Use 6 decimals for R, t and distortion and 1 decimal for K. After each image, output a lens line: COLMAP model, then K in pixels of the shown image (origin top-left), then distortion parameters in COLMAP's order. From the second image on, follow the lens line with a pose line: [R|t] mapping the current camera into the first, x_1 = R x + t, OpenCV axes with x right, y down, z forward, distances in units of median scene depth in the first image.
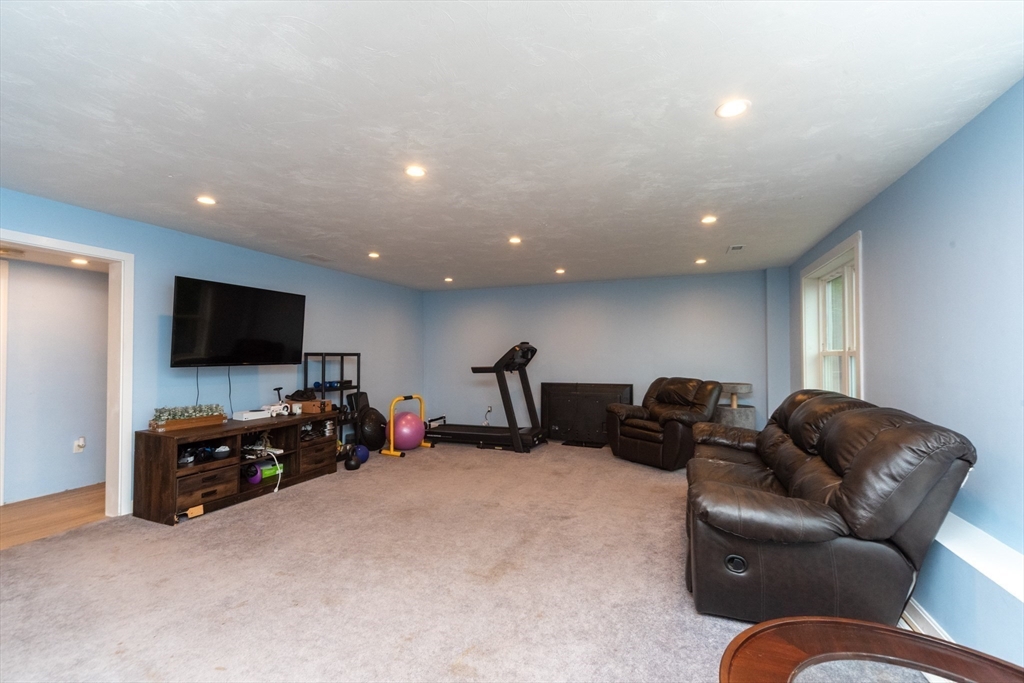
lens RADIAL K [[414.5, 0, 514.2], [0, 414.5, 346.5], [0, 0, 1]] dist [-0.001686, 0.000242]
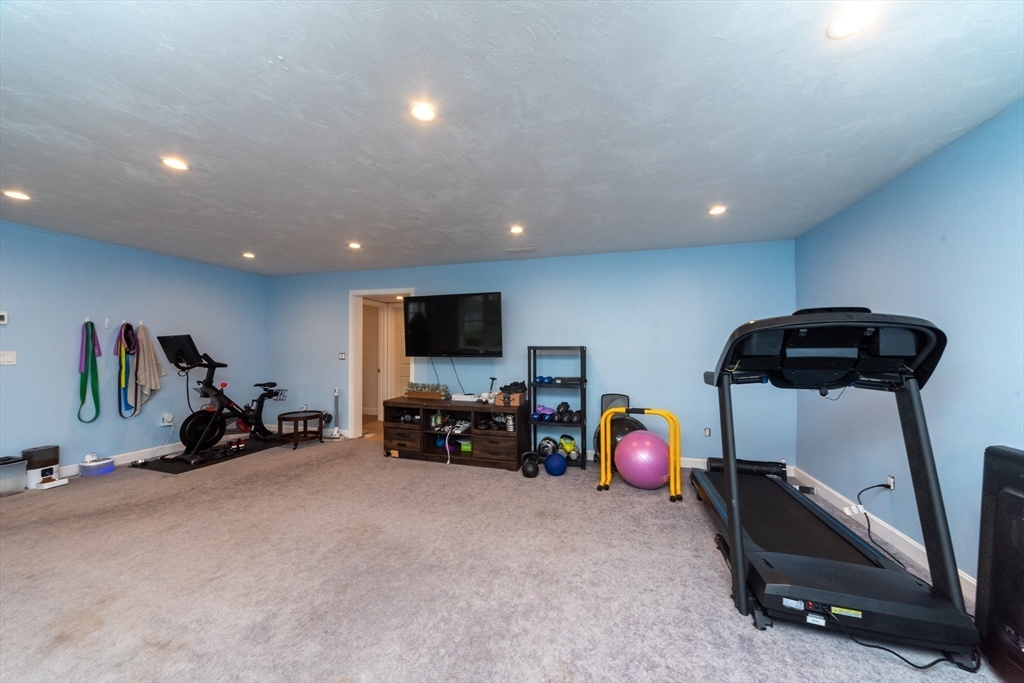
lens RADIAL K [[353.9, 0, 511.0], [0, 353.9, 344.9], [0, 0, 1]] dist [0.001838, 0.000087]
pose [[0.093289, -0.013406, -0.995549, 0.407782], [0.019391, 0.999744, -0.011646, 0.023568], [0.995450, -0.018218, 0.093525, 0.983402]]
